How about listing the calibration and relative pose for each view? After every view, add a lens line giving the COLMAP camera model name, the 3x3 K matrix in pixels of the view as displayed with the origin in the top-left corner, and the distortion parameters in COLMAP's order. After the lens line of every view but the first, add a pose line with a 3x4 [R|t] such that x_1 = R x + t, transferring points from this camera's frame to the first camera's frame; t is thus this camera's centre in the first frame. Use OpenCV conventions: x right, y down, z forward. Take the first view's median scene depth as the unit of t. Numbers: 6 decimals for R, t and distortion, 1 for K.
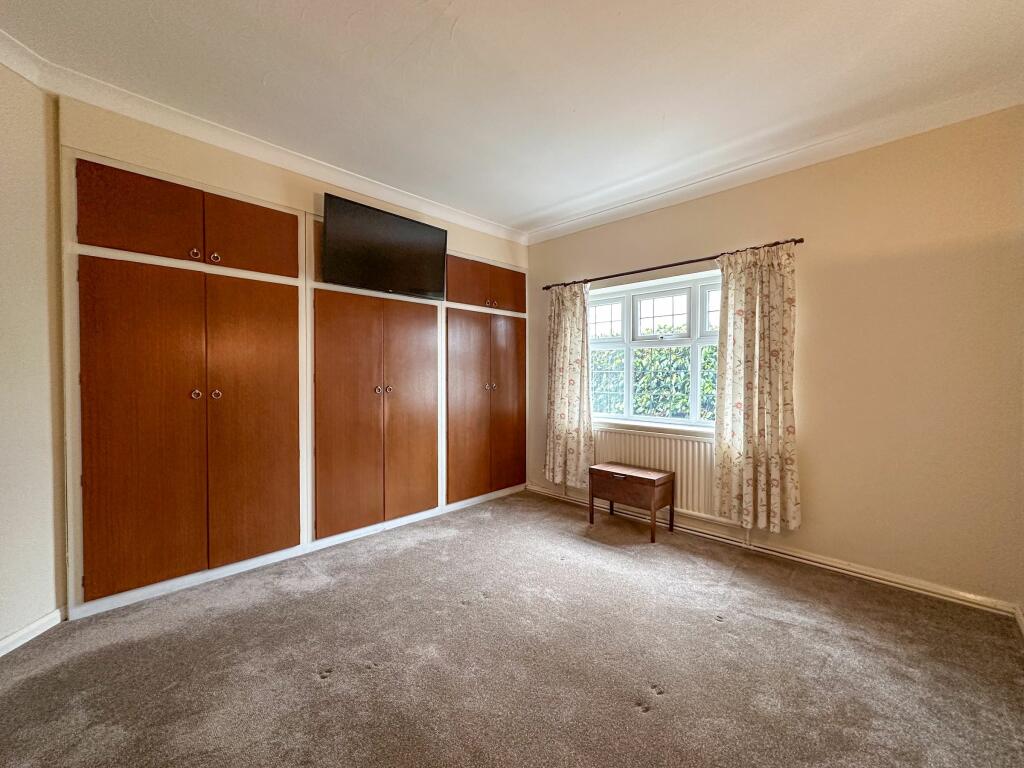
lens RADIAL K [[422.9, 0, 504.5], [0, 422.9, 382.1], [0, 0, 1]] dist [0.001432, -0.000393]
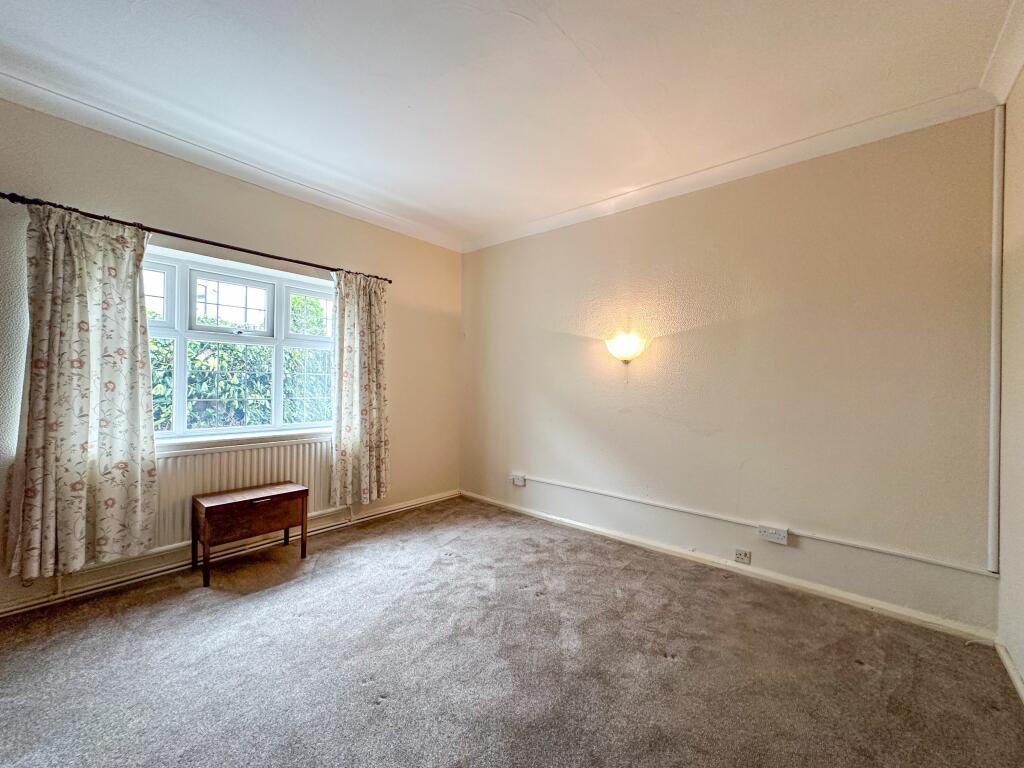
lens RADIAL K [[422.9, 0, 504.5], [0, 422.9, 382.4], [0, 0, 1]] dist [0.001432, -0.000393]
pose [[-0.081481, -0.000875, 0.996675, -0.552232], [0.004929, 0.999987, 0.001281, -0.003865], [-0.996663, 0.005017, -0.081476, 0.575675]]
